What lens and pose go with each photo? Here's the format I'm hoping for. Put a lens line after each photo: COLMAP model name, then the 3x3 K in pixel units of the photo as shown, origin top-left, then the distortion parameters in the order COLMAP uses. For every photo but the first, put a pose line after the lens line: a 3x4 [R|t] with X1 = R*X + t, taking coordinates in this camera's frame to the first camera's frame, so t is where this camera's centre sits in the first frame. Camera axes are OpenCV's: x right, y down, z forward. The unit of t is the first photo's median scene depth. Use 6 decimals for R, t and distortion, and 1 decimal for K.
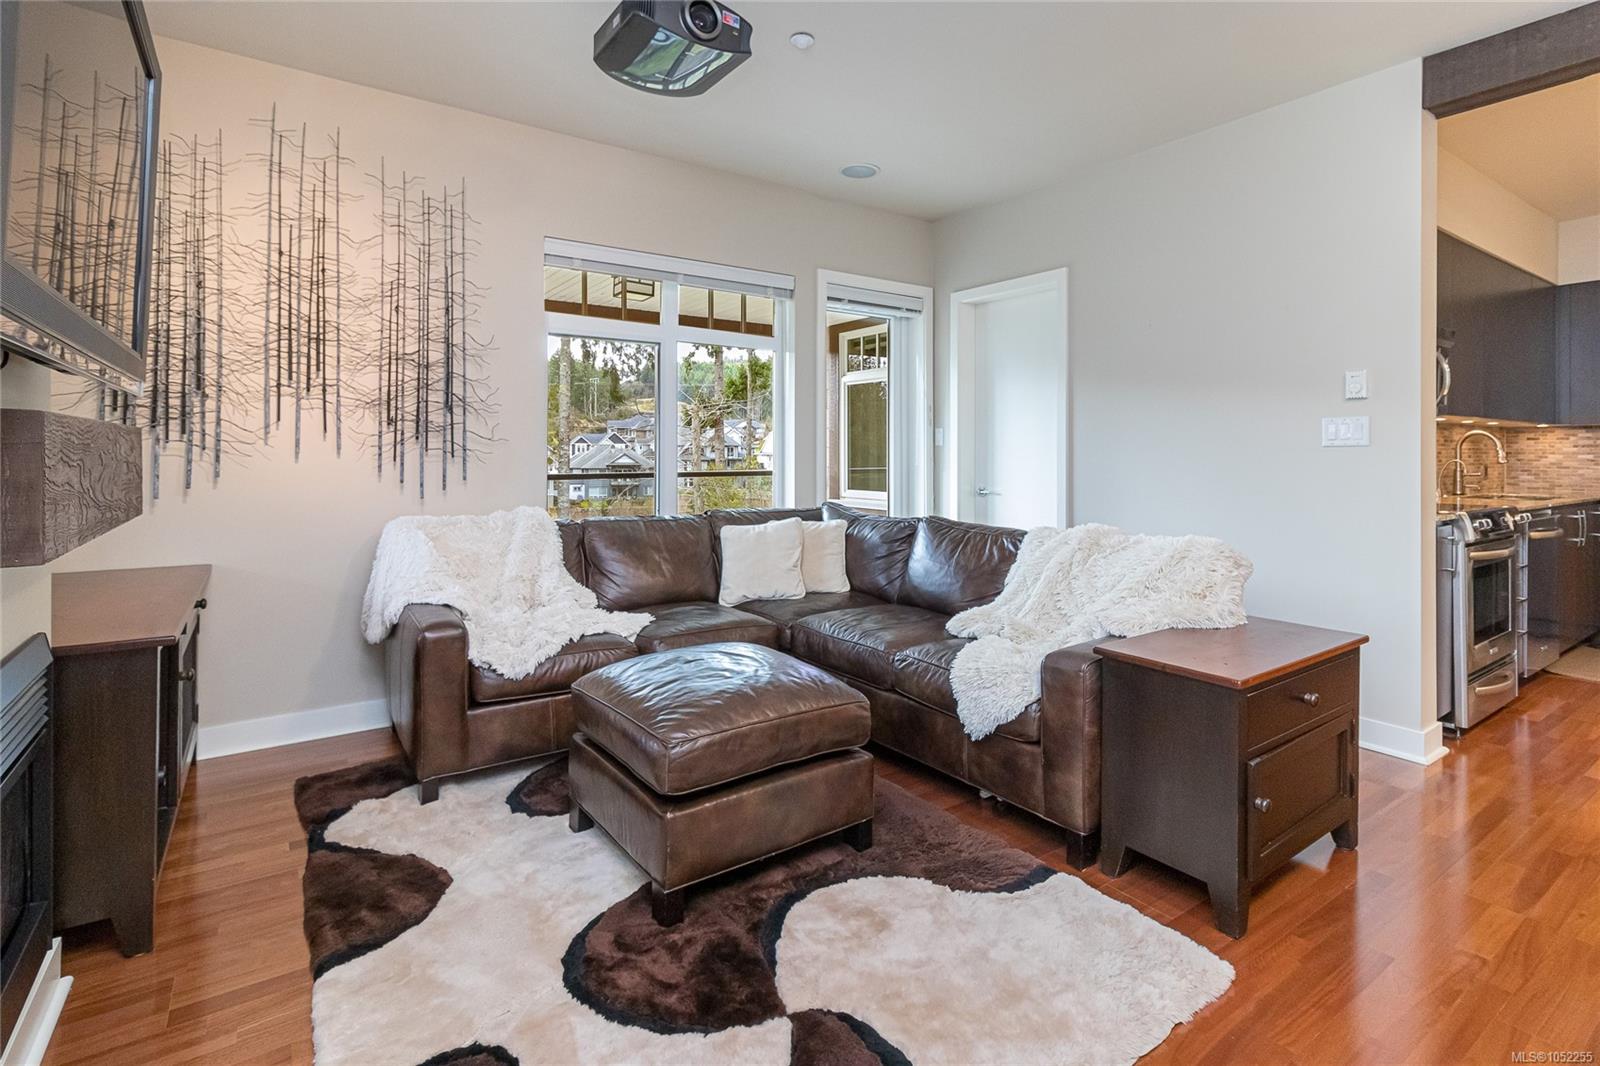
lens RADIAL K [[758.3, 0, 802.7], [0, 758.3, 459.2], [0, 0, 1]] dist [0.000236, -0.000226]
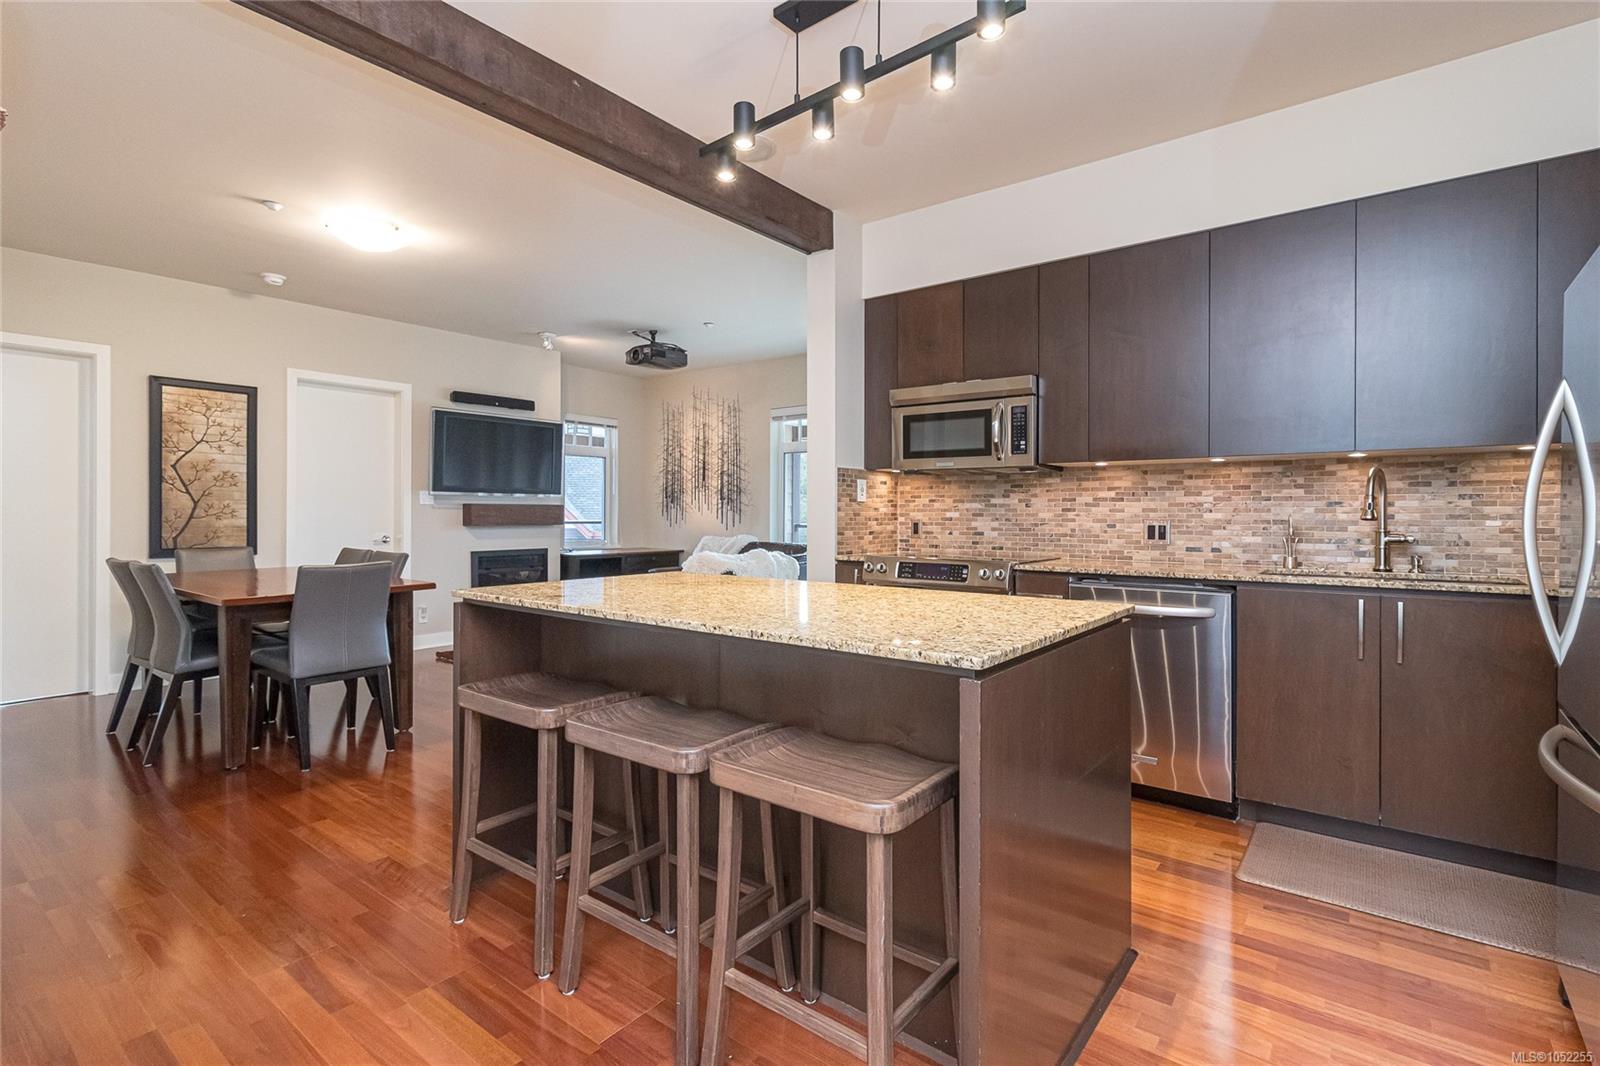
lens RADIAL K [[758.3, 0, 828.3], [0, 758.3, 517.3], [0, 0, 1]] dist [0.000236, -0.000226]
pose [[0.316249, 0.002055, -0.948674, 1.878180], [-0.008448, 0.999964, -0.000650, 0.009832], [0.948639, 0.008220, 0.316255, 0.528753]]
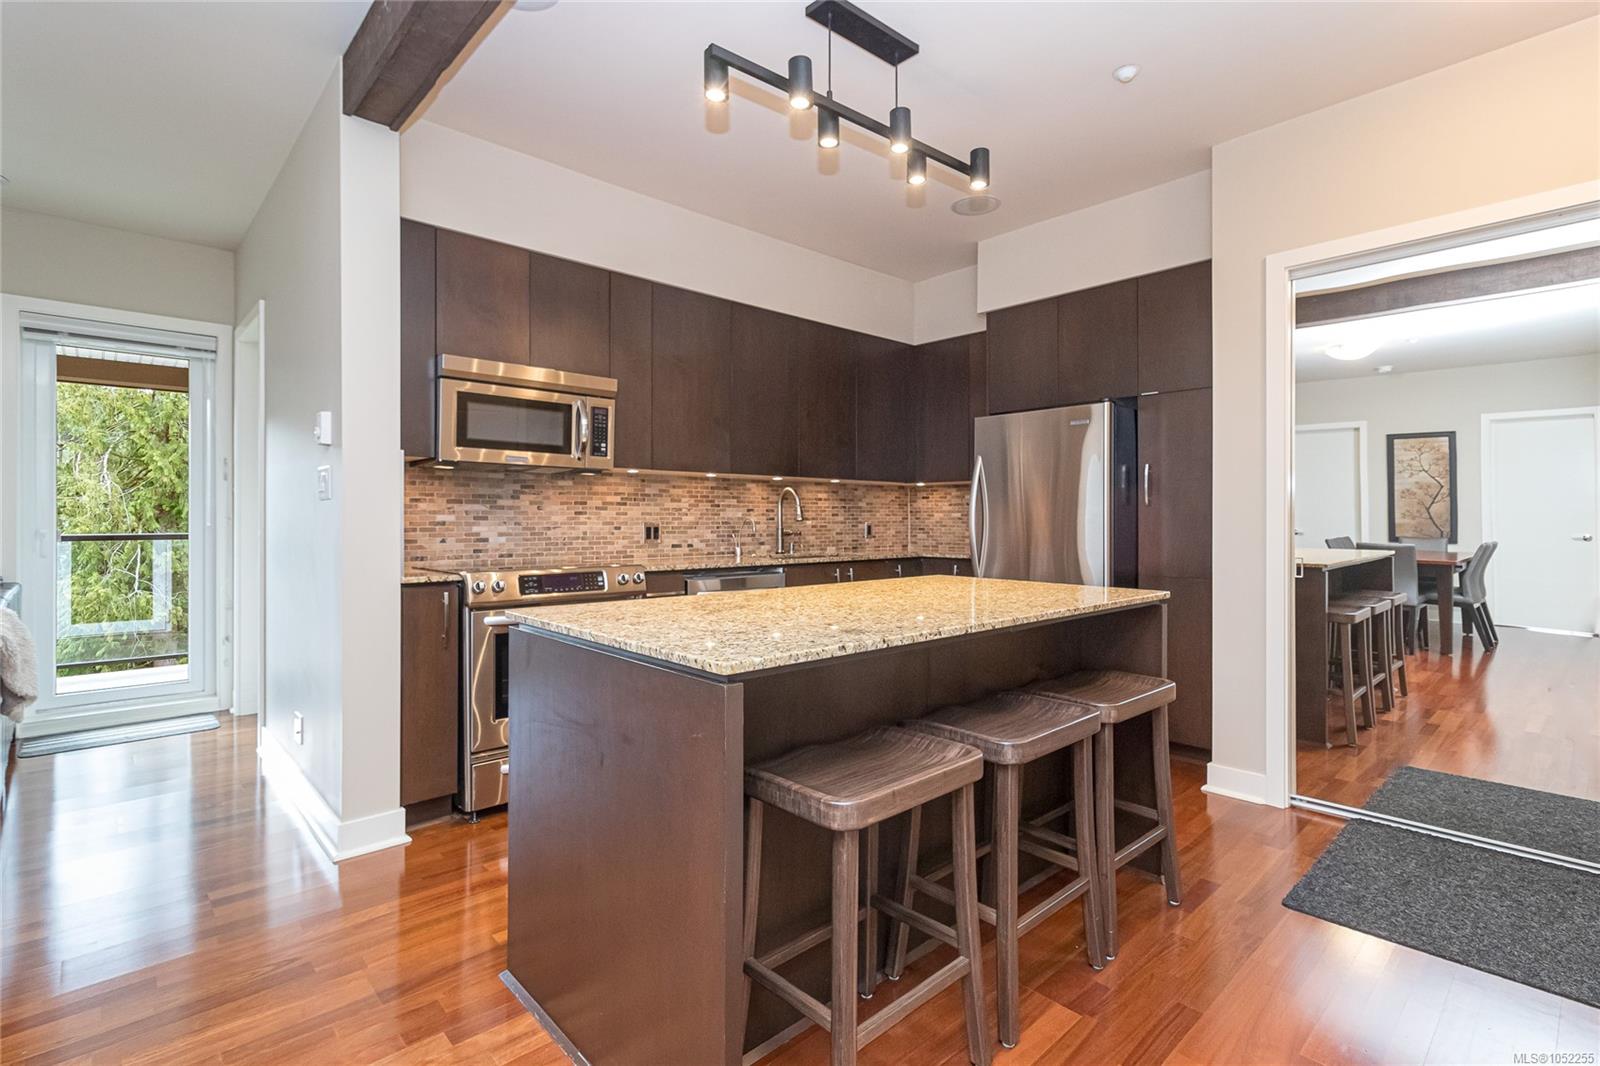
lens RADIAL K [[758.3, 0, 799.8], [0, 758.3, 517.9], [0, 0, 1]] dist [0.000236, -0.000226]
pose [[0.989198, -0.001714, 0.146574, 1.064018], [0.002811, 0.999970, -0.007276, 0.011680], [-0.146558, 0.007609, 0.989173, 0.039365]]
